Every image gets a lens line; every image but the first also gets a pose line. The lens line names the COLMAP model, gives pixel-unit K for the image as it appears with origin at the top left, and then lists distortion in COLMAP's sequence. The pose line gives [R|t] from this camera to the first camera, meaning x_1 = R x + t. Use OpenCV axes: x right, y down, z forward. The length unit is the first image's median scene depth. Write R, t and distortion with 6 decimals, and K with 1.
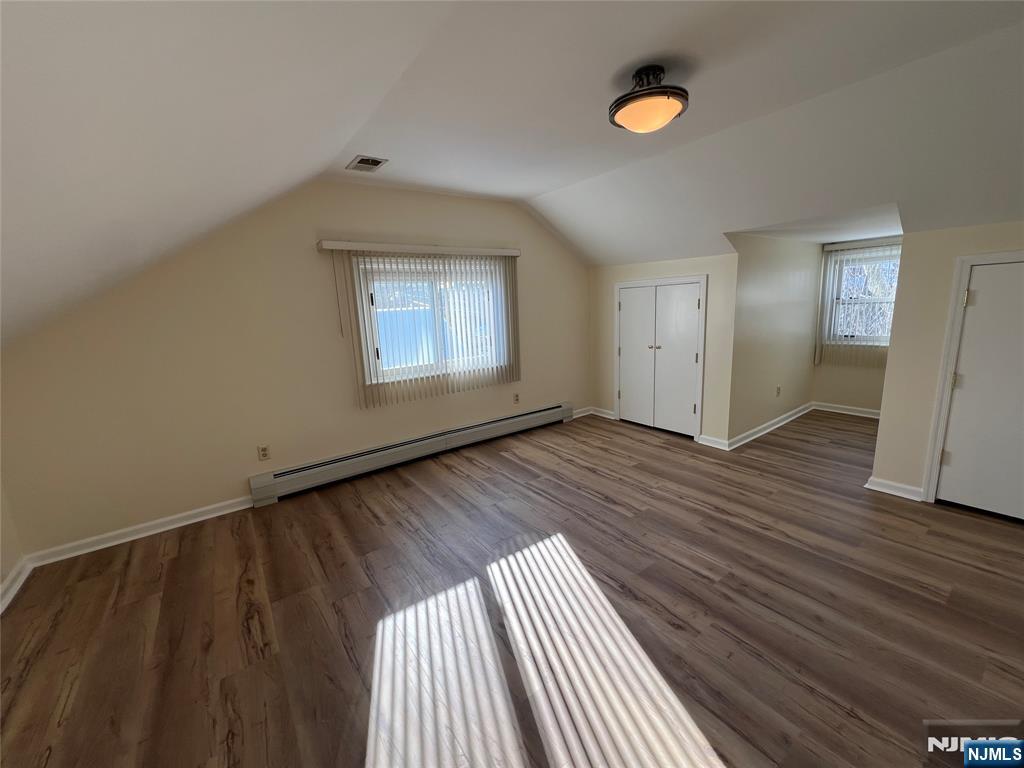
lens RADIAL K [[412.5, 0, 509.7], [0, 412.5, 383.0], [0, 0, 1]] dist [0.000764, 0.000362]
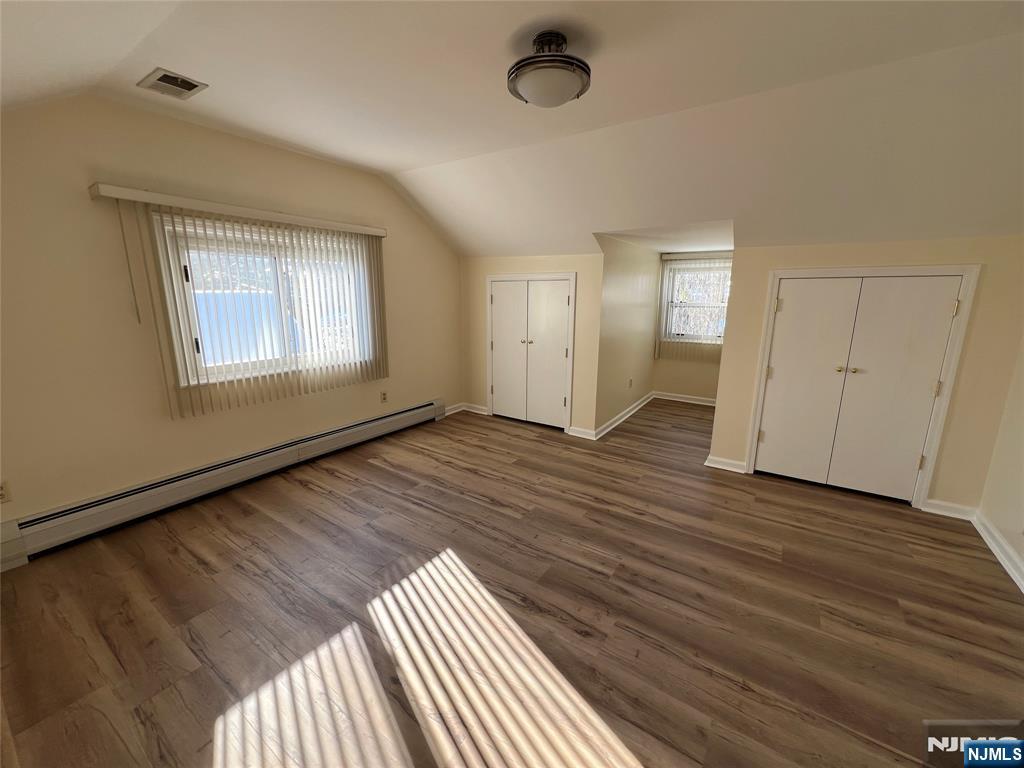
lens RADIAL K [[412.5, 0, 511.0], [0, 412.5, 383.2], [0, 0, 1]] dist [0.000764, 0.000362]
pose [[0.939864, -0.021131, 0.340895, -0.046439], [0.015504, 0.999695, 0.019222, -0.009224], [-0.341197, -0.012781, 0.939905, 0.106408]]
